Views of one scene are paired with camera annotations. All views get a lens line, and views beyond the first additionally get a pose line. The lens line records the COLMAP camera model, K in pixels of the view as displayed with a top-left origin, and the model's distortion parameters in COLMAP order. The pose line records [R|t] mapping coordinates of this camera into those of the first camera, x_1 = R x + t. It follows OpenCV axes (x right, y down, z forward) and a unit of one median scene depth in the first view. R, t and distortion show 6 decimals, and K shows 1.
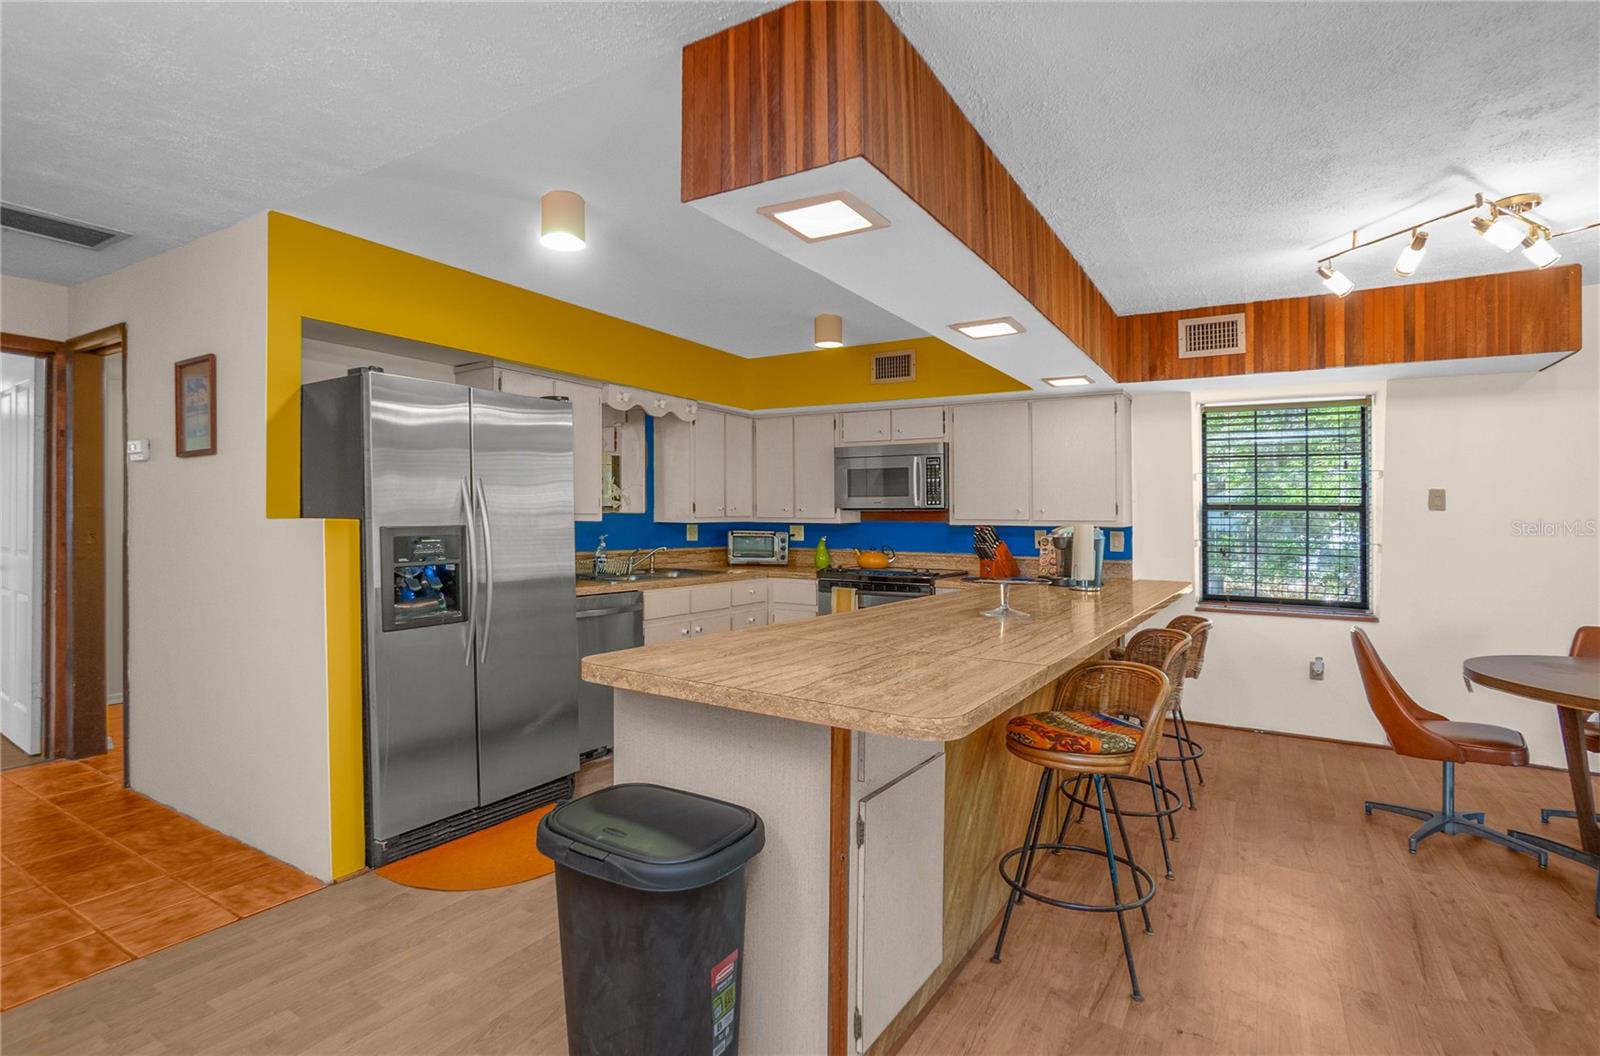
lens RADIAL K [[782.6, 0, 792.5], [0, 782.6, 512.9], [0, 0, 1]] dist [-0.034095, 0.011774]
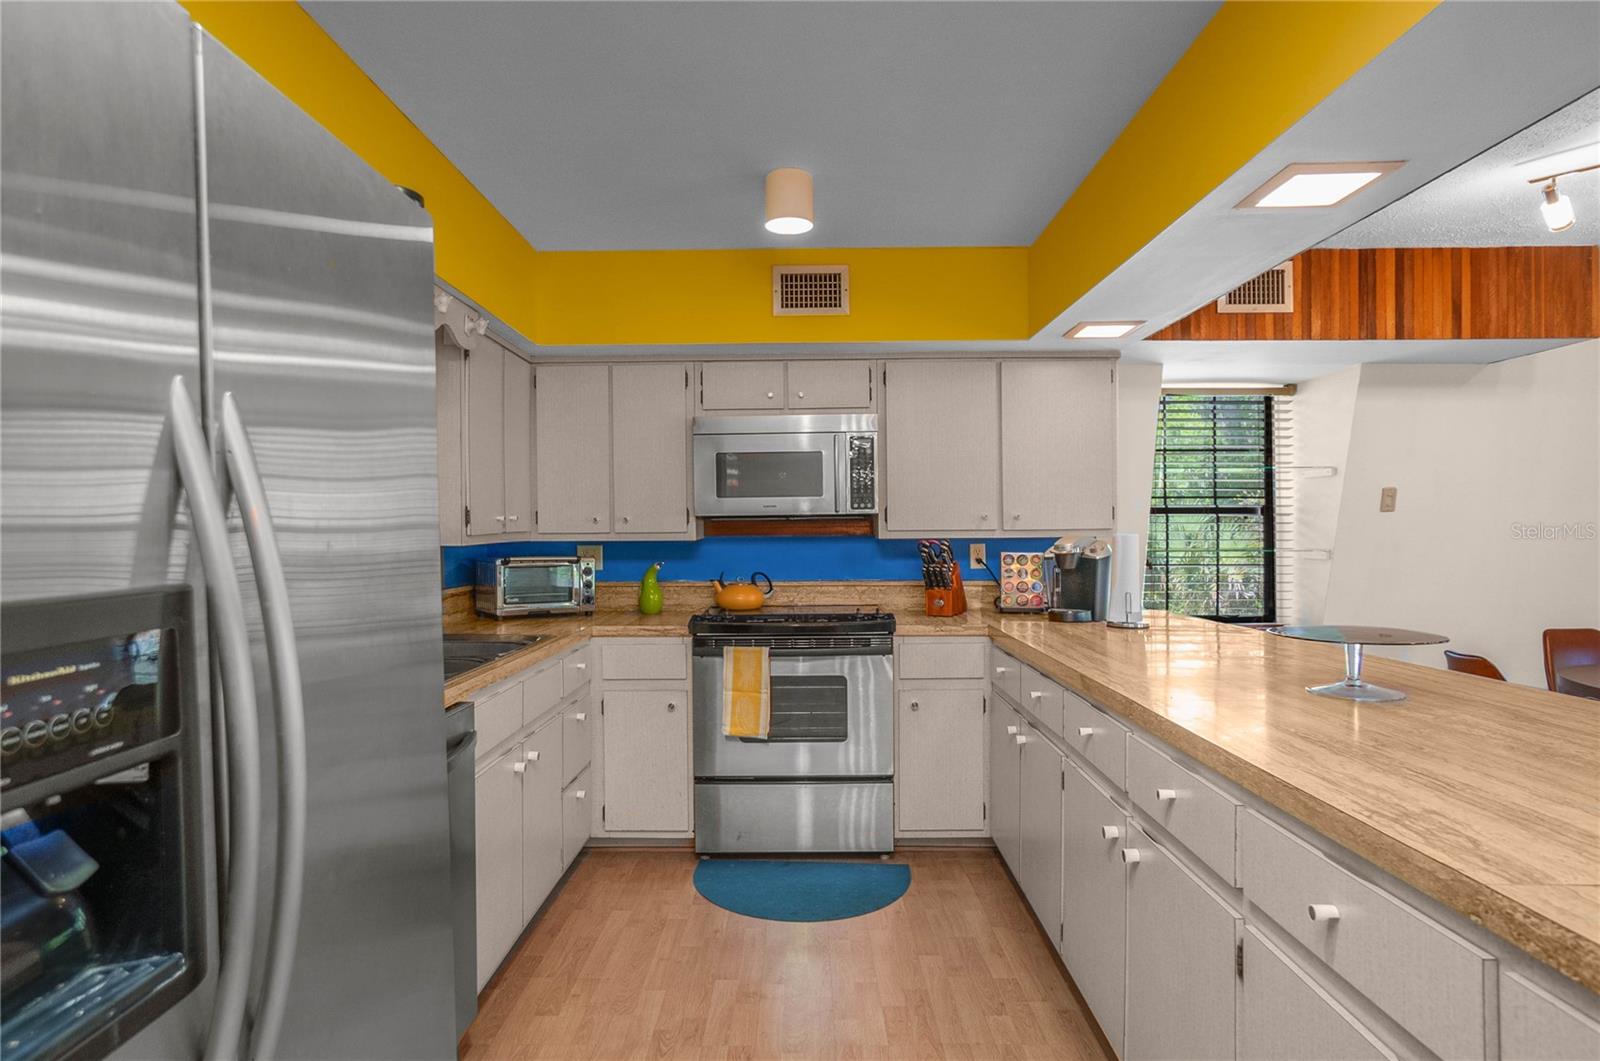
lens RADIAL K [[854.9, 0, 792.5], [0, 854.9, 527.1], [0, 0, 1]] dist [-0.025342, 0.018102]
pose [[0.862444, -0.015298, 0.505921, -0.272778], [0.013647, 0.999883, 0.006970, -0.001110], [-0.505968, 0.000893, 0.862551, 0.473885]]
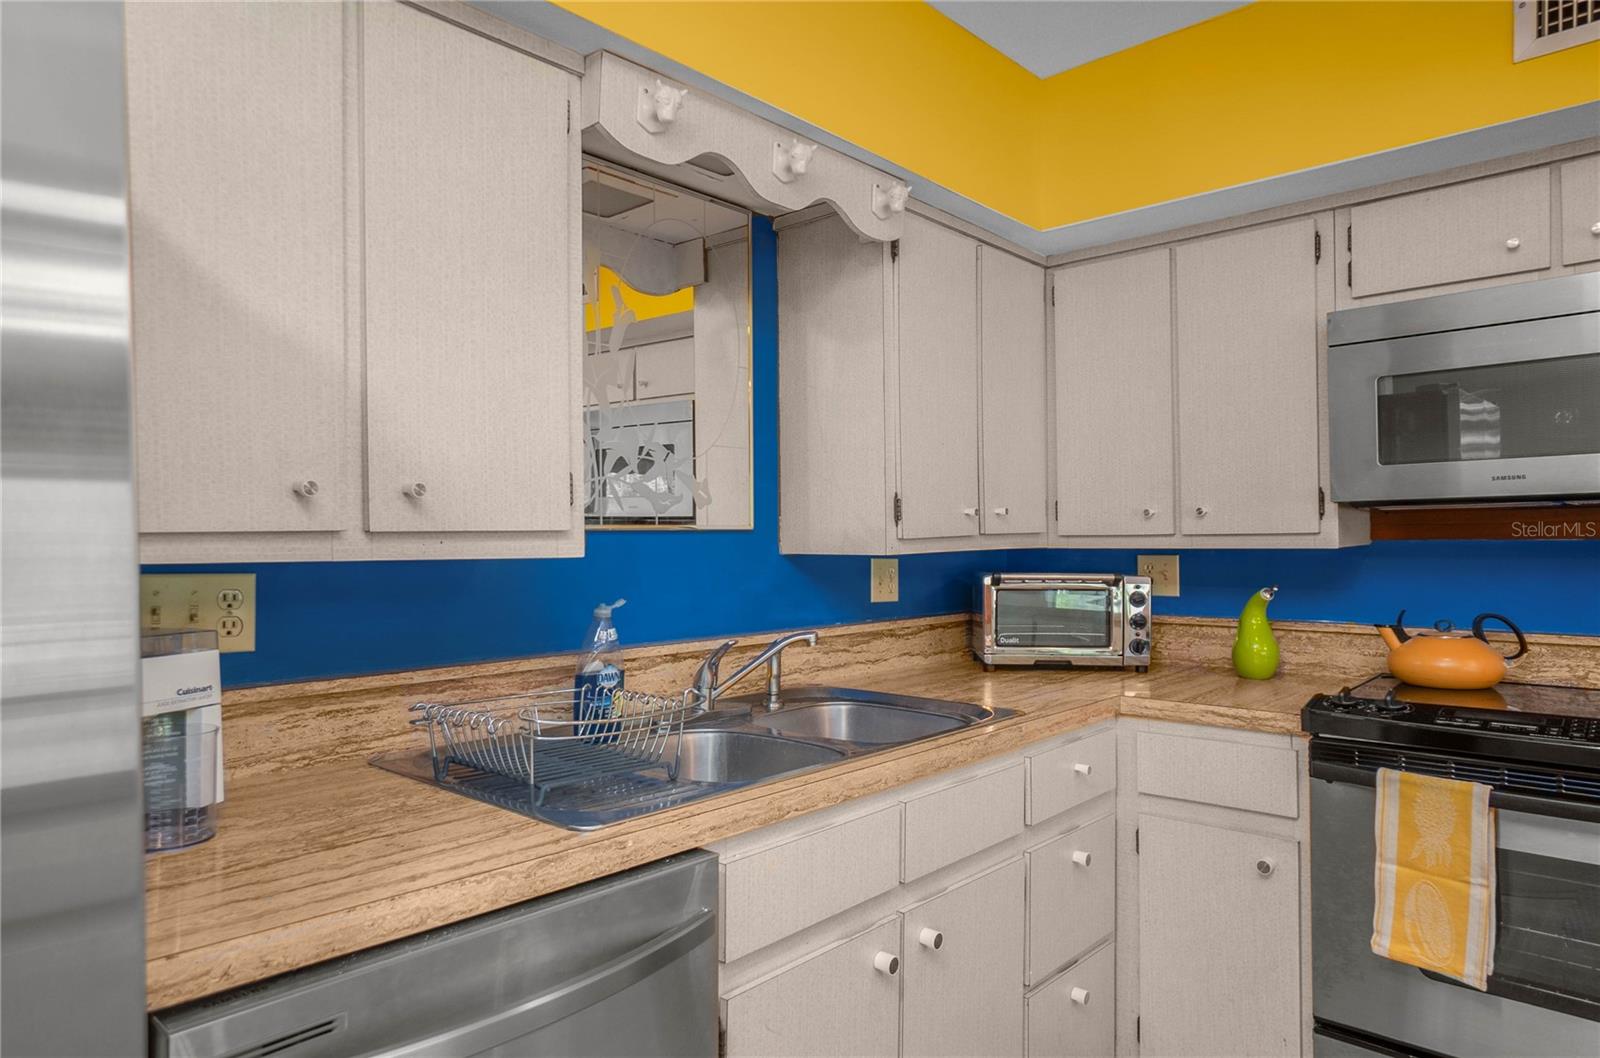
lens RADIAL K [[997.0, 0, 800.0], [0, 997.0, 529.0], [0, 0, 1]] dist [-0.005471, 0.032770]
pose [[0.983230, -0.020492, -0.181213, -0.107020], [0.019718, 0.999787, -0.006074, 0.004149], [0.181299, 0.002399, 0.983425, 0.690546]]
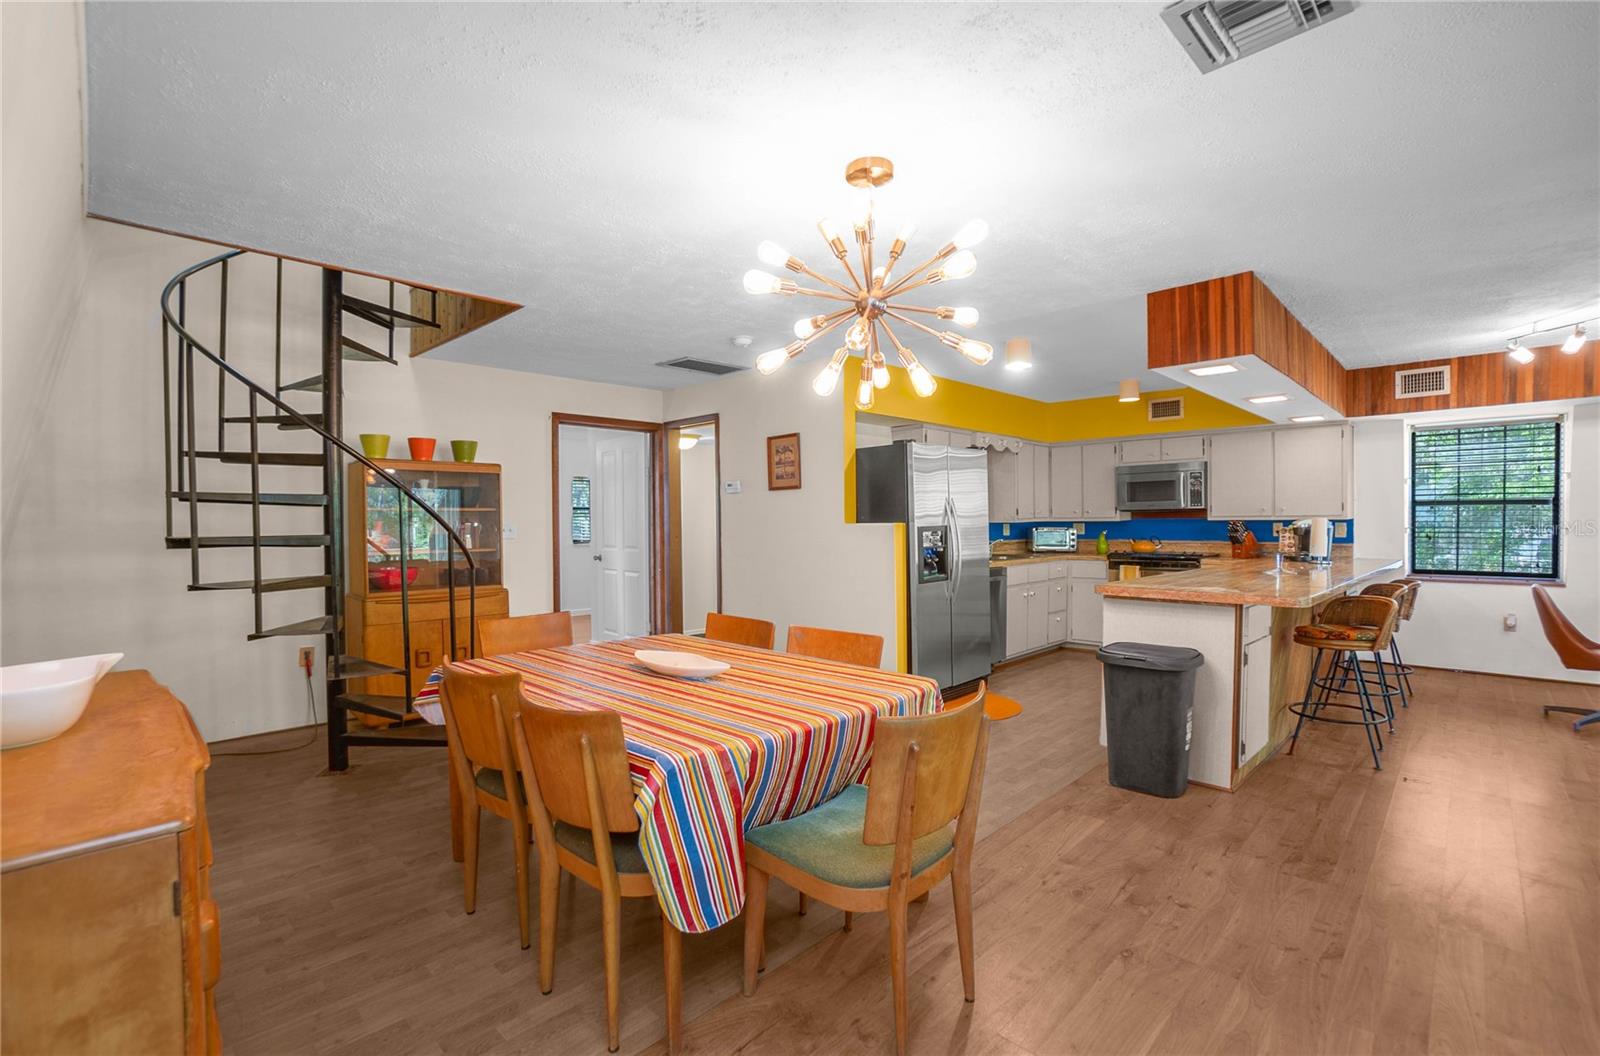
lens RADIAL K [[721.7, 0, 835.1], [0, 721.7, 544.8], [0, 0, 1]] dist [-0.025010, 0.016263]
pose [[0.983166, -0.013748, -0.182195, -0.259604], [0.021281, 0.998995, 0.039455, -0.007123], [0.181469, -0.042668, 0.982471, -0.453928]]
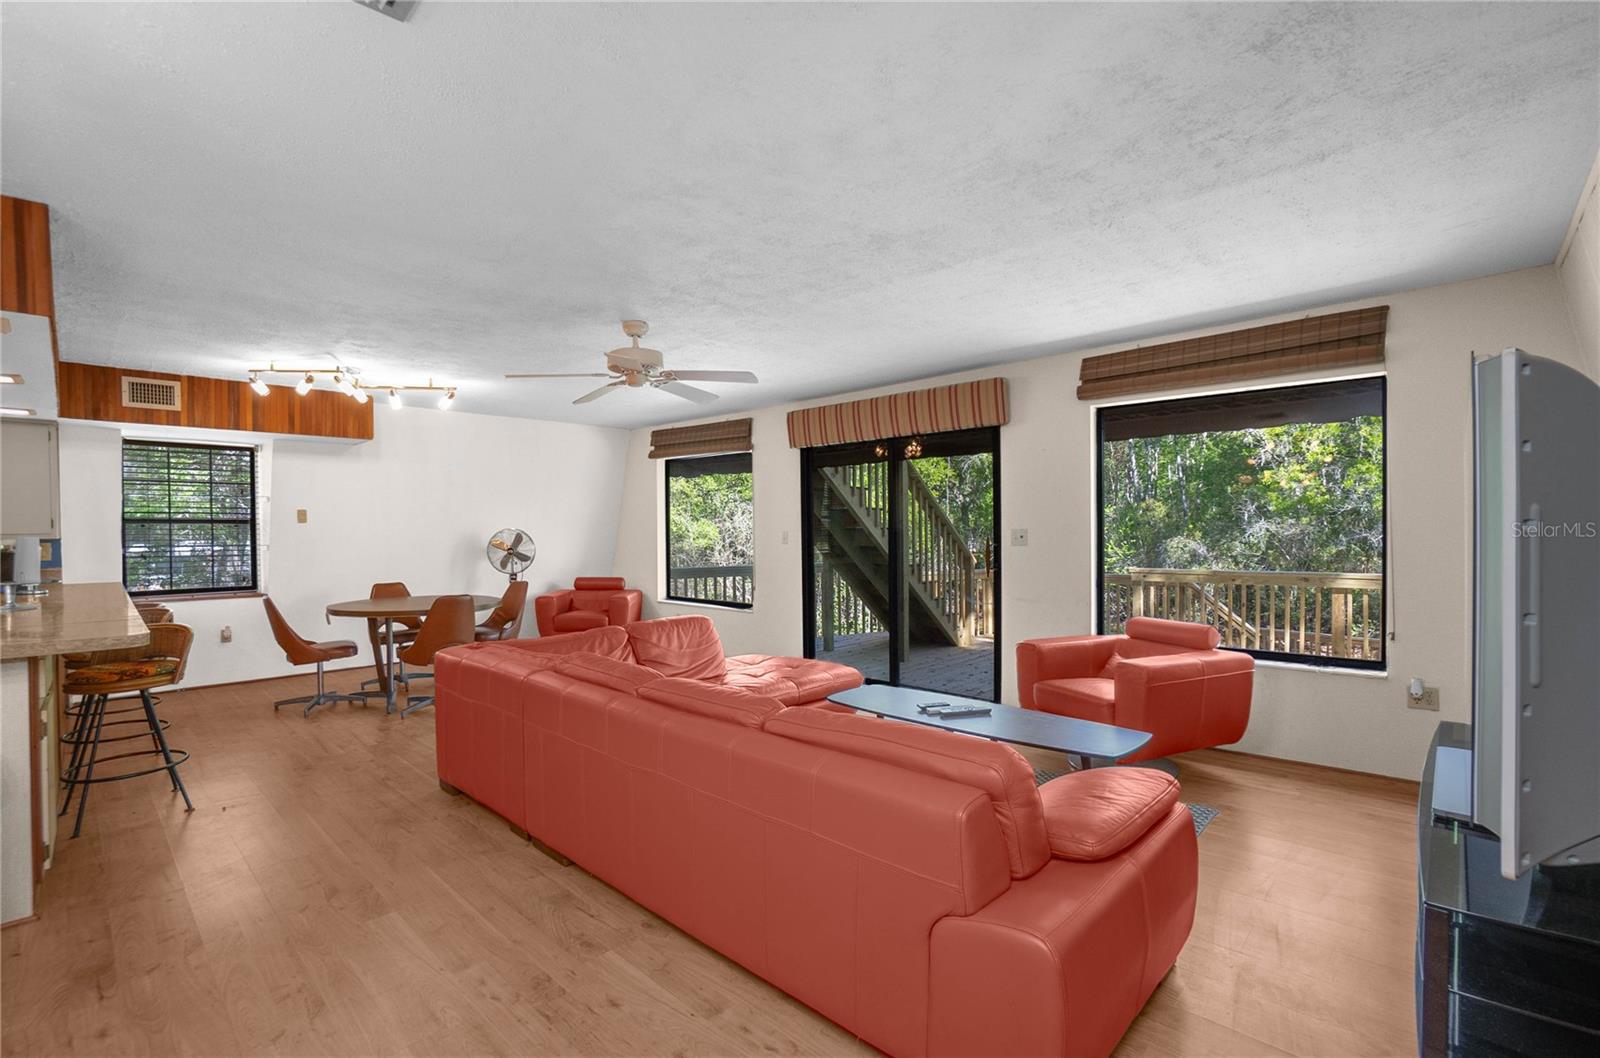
lens RADIAL K [[707.7, 0, 806.9], [0, 707.7, 533.6], [0, 0, 1]] dist [-0.074430, 0.019289]
pose [[0.191853, -0.021948, 0.981178, -0.358276], [0.004542, 0.999759, 0.021476, -0.006431], [-0.981413, 0.000336, 0.191907, -0.311015]]
